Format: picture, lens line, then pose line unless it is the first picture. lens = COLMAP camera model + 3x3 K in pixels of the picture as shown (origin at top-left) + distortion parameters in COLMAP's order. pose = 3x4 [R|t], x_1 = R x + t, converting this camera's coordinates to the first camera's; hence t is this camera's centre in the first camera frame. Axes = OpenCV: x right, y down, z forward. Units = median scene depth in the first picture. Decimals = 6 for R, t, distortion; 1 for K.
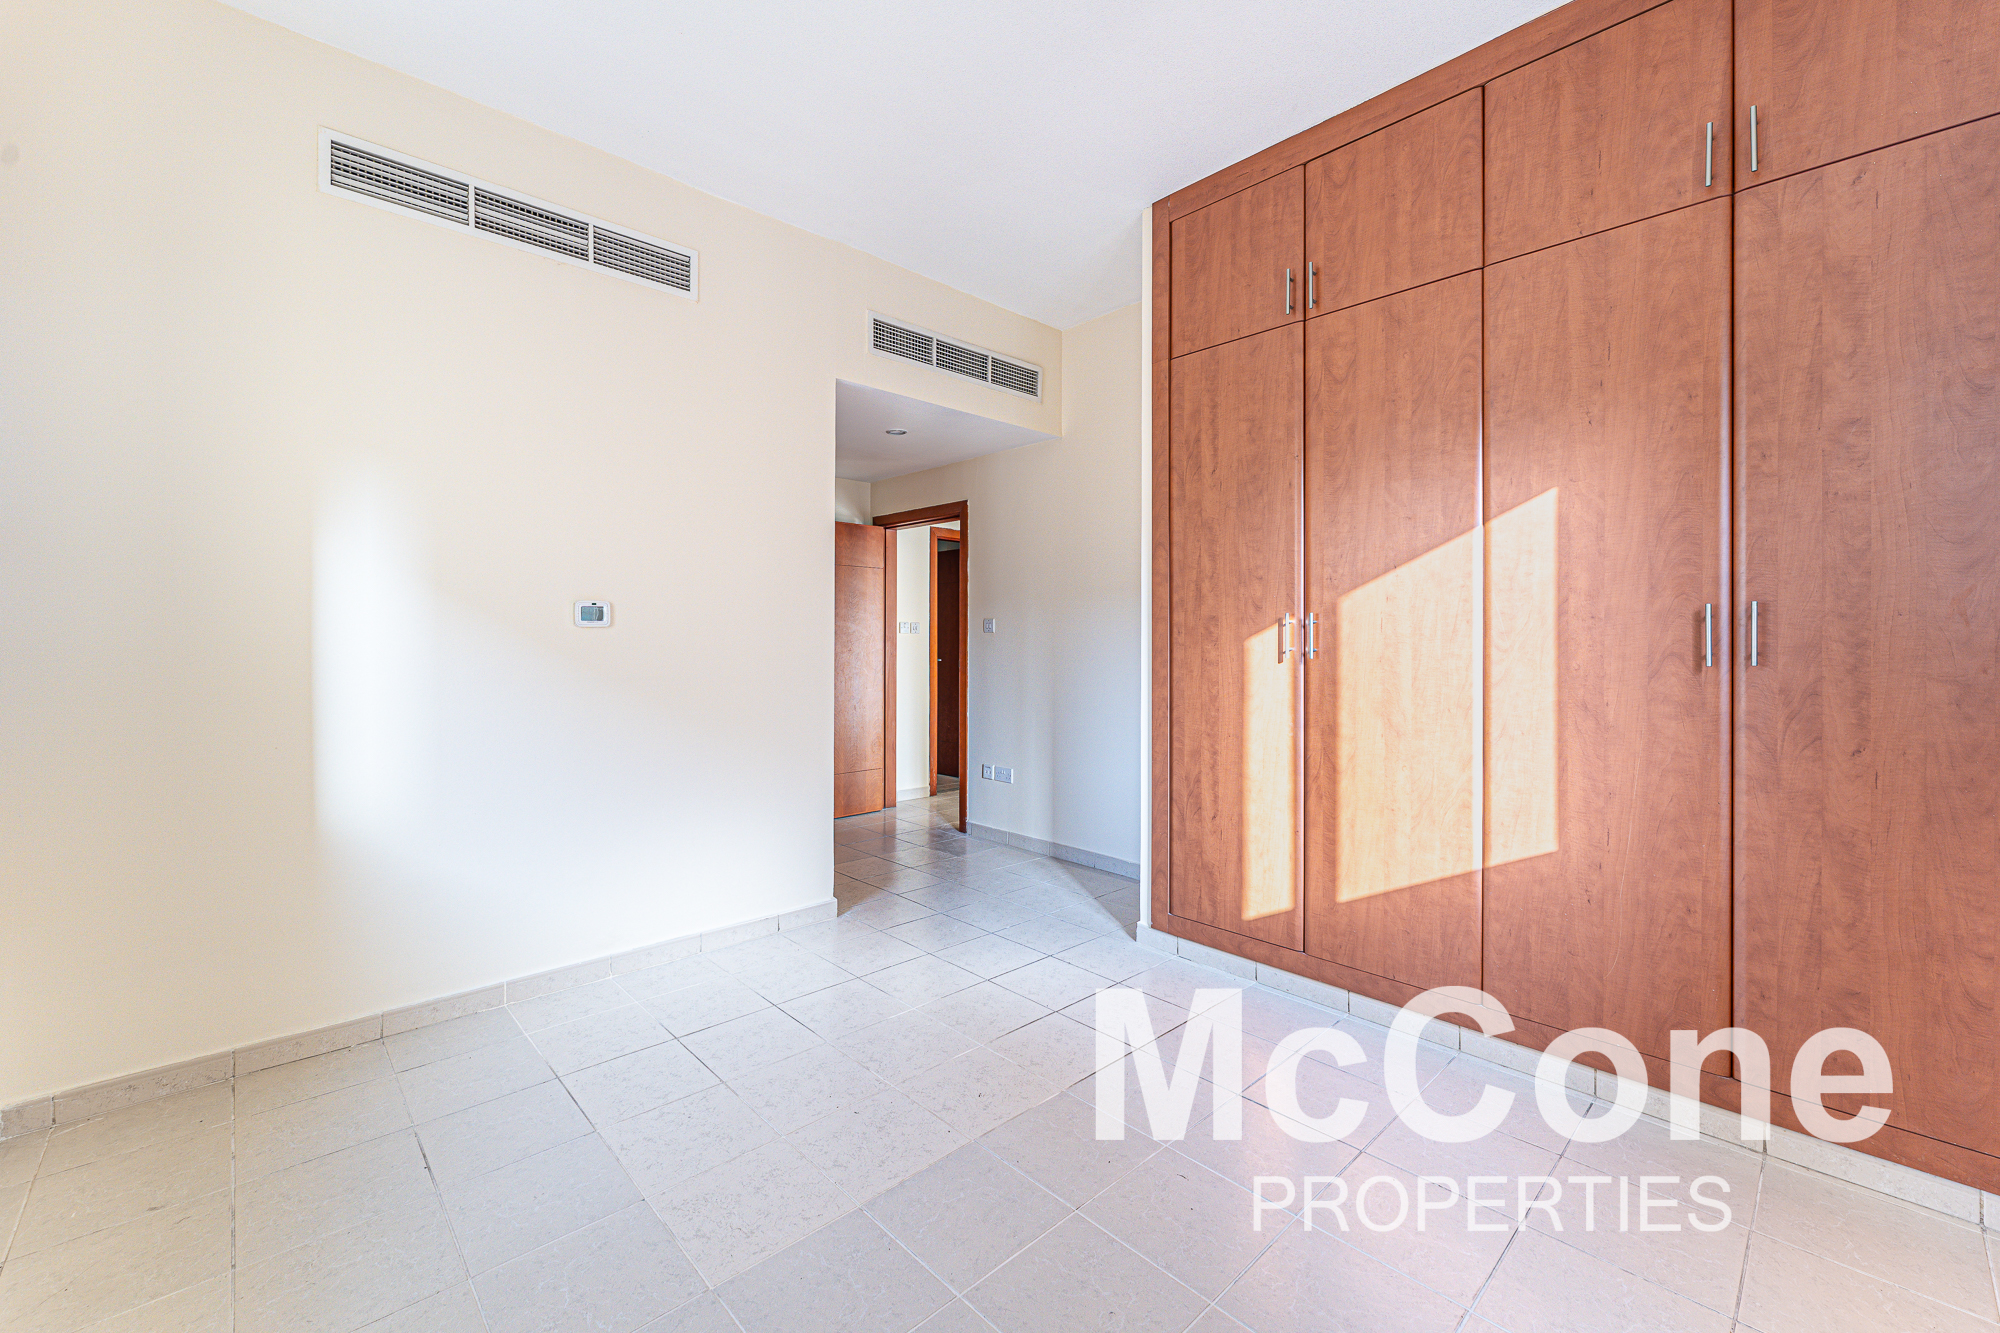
lens RADIAL K [[825.6, 0, 1005.1], [0, 825.6, 649.2], [0, 0, 1]] dist [-0.001045, 0.000083]
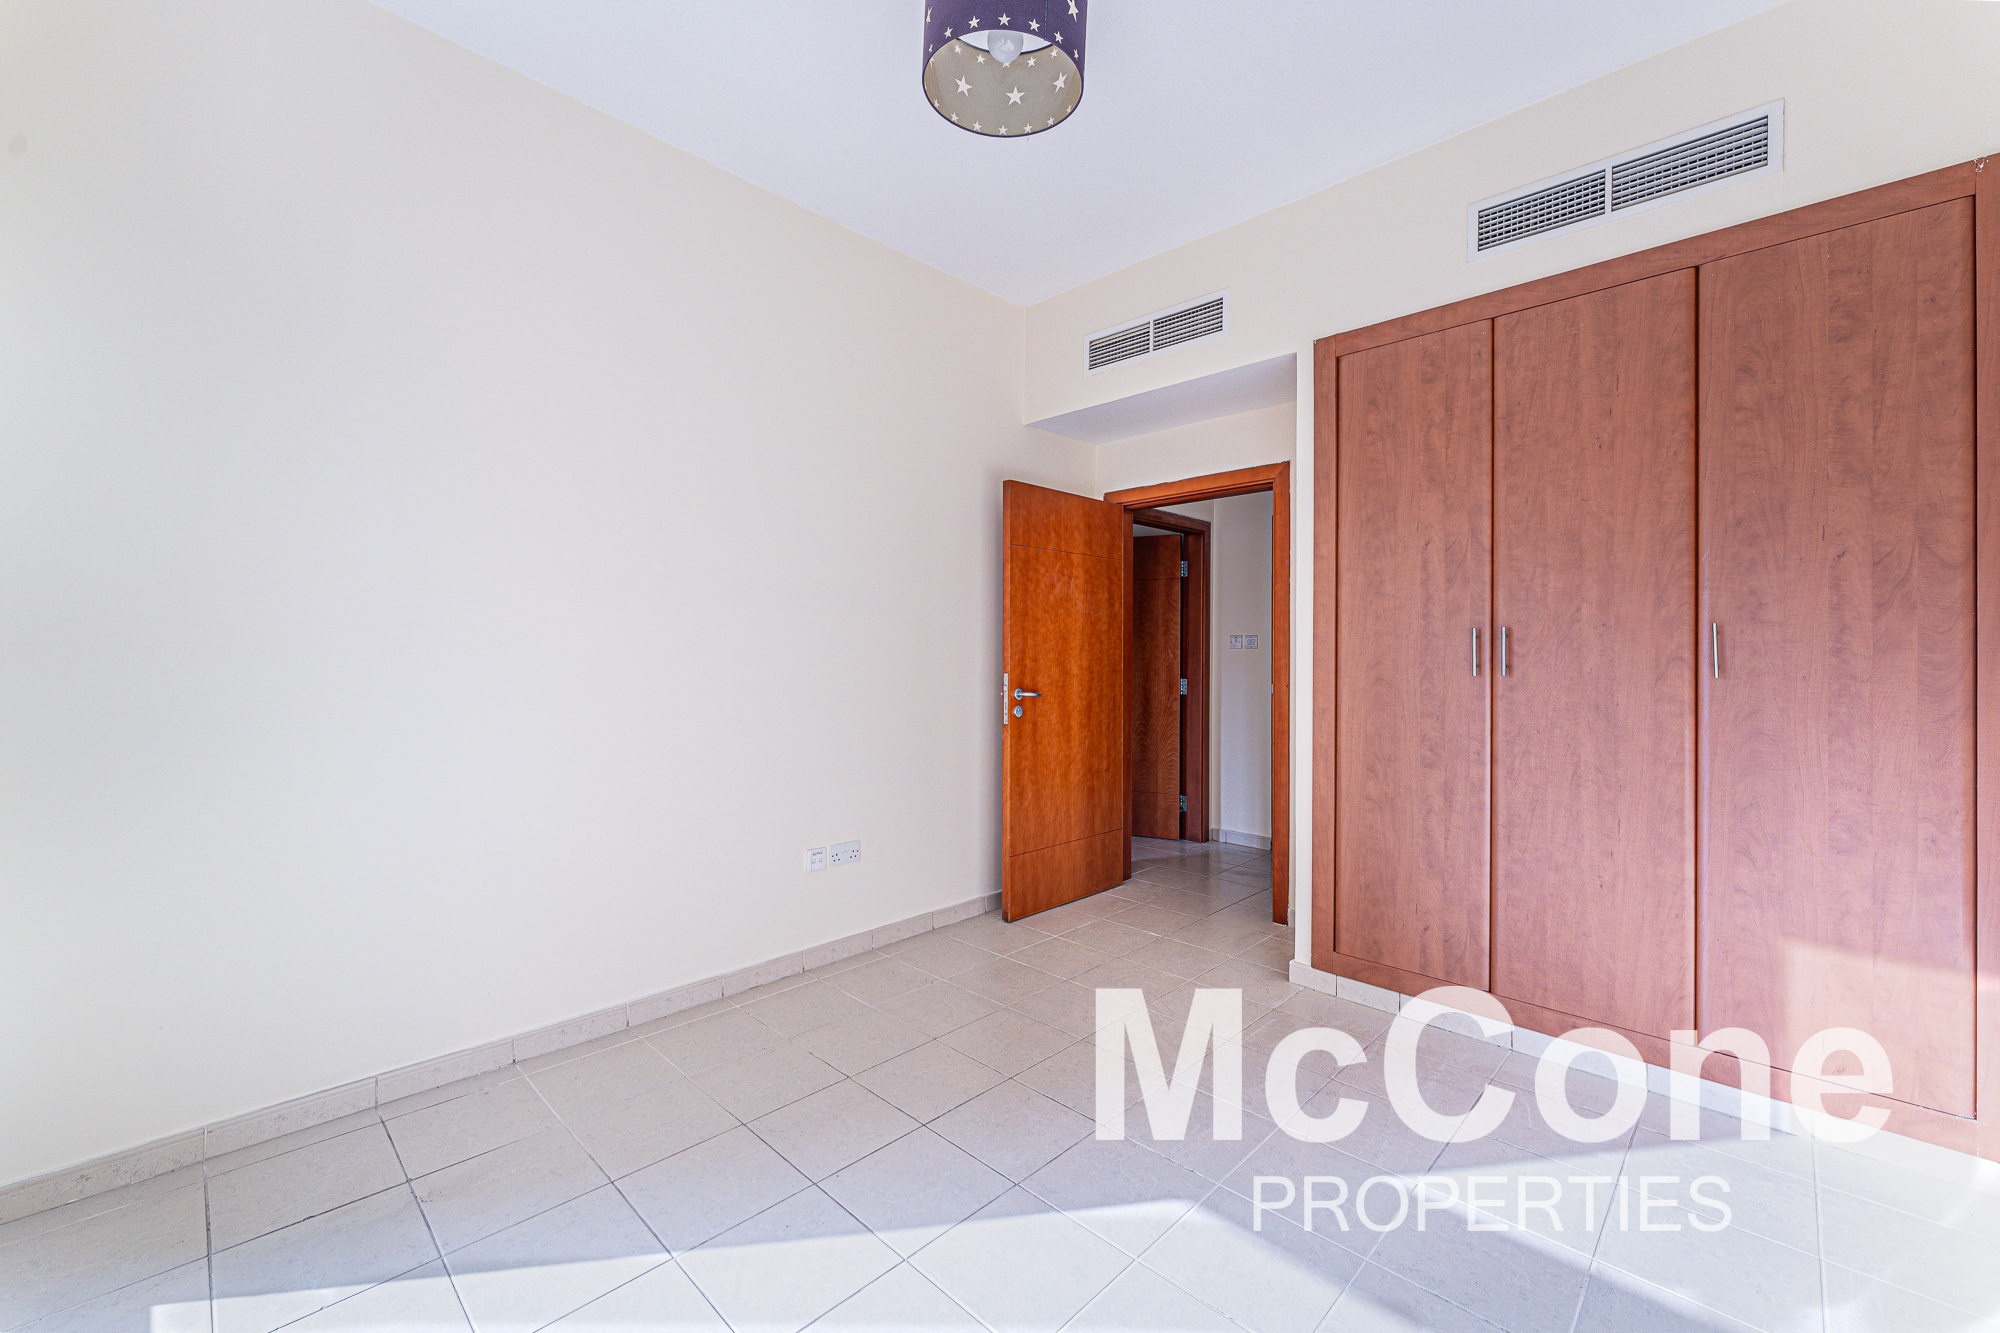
lens RADIAL K [[833.1, 0, 993.4], [0, 833.1, 657.6], [0, 0, 1]] dist [-0.000902, -0.000247]
pose [[0.999968, -0.007926, 0.000845, -0.095449], [0.007926, 0.999969, 0.000360, -0.002259], [-0.000848, -0.000353, 1.000000, -0.099868]]
